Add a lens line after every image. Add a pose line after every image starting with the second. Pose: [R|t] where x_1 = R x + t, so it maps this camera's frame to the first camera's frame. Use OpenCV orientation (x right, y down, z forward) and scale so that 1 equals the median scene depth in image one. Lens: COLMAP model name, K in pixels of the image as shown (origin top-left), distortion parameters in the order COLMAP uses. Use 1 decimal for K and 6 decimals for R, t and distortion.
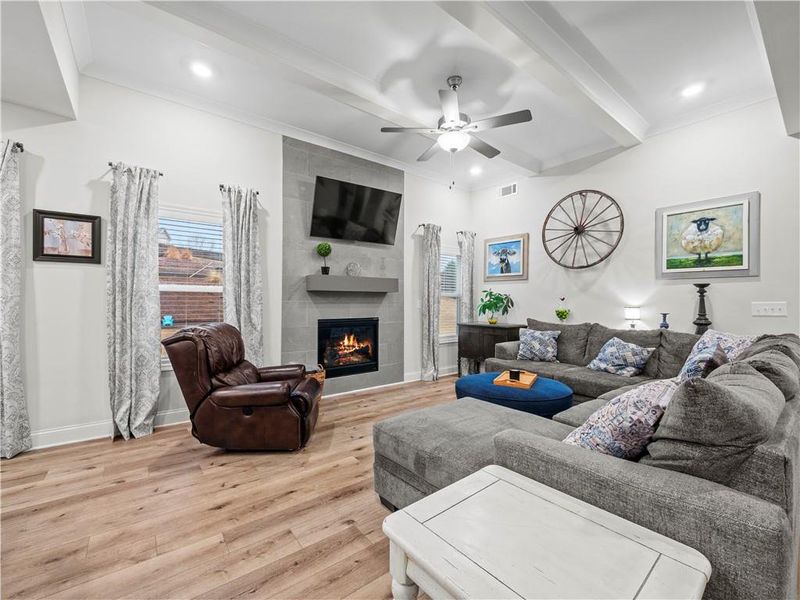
lens RADIAL K [[338.4, 0, 397.3], [0, 338.4, 300.3], [0, 0, 1]] dist [-0.005969, -0.000241]
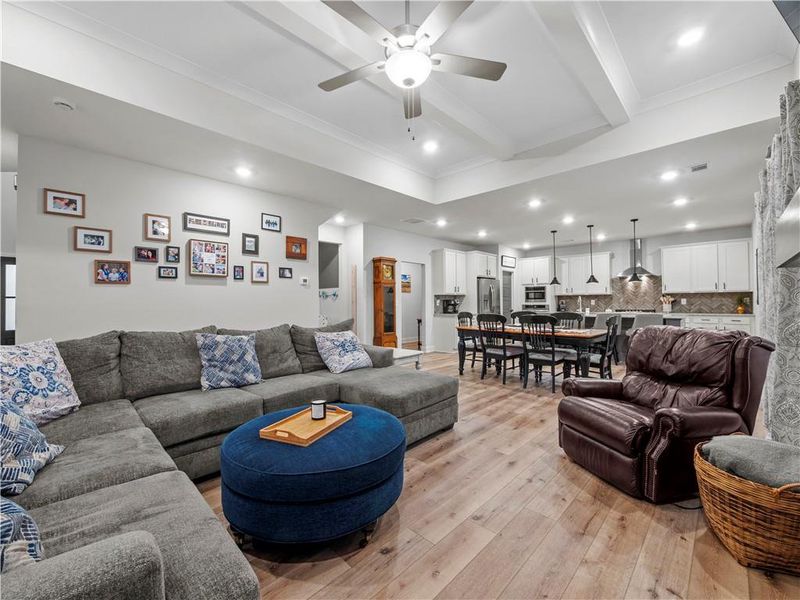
lens RADIAL K [[338.5, 0, 397.1], [0, 338.5, 303.4], [0, 0, 1]] dist [-0.003966, -0.000341]
pose [[-0.989929, -0.001331, -0.141562, 0.251107], [-0.001043, 0.999997, -0.002113, 0.012743], [0.141564, -0.001944, -0.989927, 1.463995]]
